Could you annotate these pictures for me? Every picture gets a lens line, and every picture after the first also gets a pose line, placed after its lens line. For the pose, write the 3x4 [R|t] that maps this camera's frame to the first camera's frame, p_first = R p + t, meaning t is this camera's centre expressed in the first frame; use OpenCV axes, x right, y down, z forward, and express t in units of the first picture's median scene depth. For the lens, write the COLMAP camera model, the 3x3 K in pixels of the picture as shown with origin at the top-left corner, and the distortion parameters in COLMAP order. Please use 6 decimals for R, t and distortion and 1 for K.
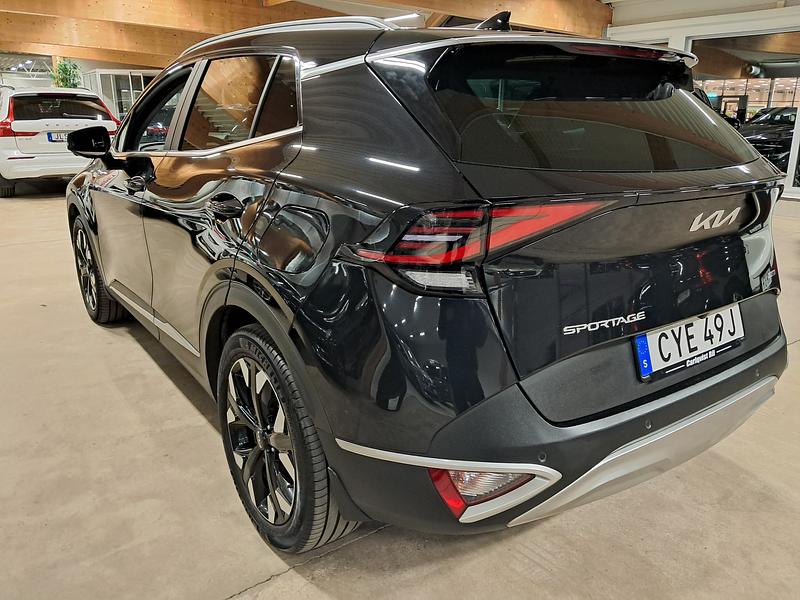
lens RADIAL K [[626.4, 0, 400.0], [0, 626.4, 300.0], [0, 0, 1]] dist [-0.001559, 0.002457]
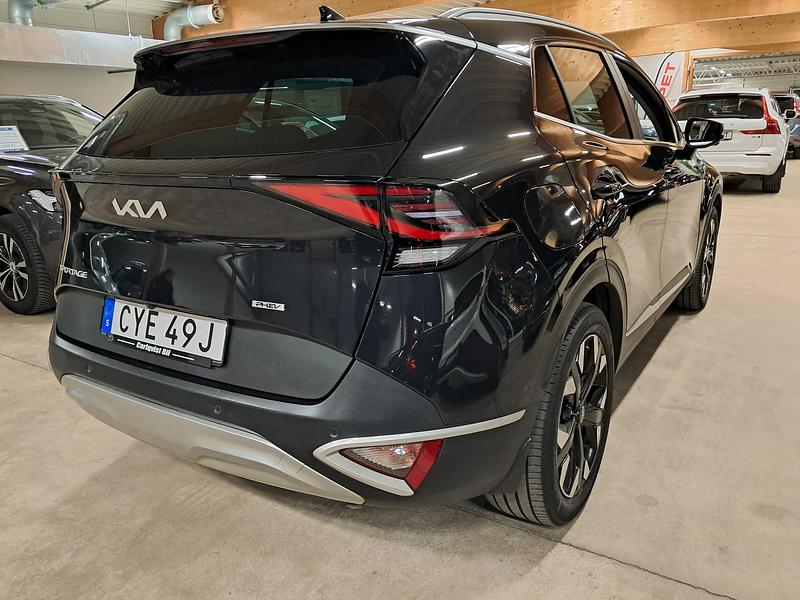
lens RADIAL K [[626.4, 0, 400.0], [0, 626.4, 300.0], [0, 0, 1]] dist [-0.001559, 0.002457]
pose [[0.364273, 0.239565, -0.899952, 1.525965], [-0.240699, 0.957733, 0.157519, -0.237857], [0.899649, 0.159237, 0.406540, 0.945063]]
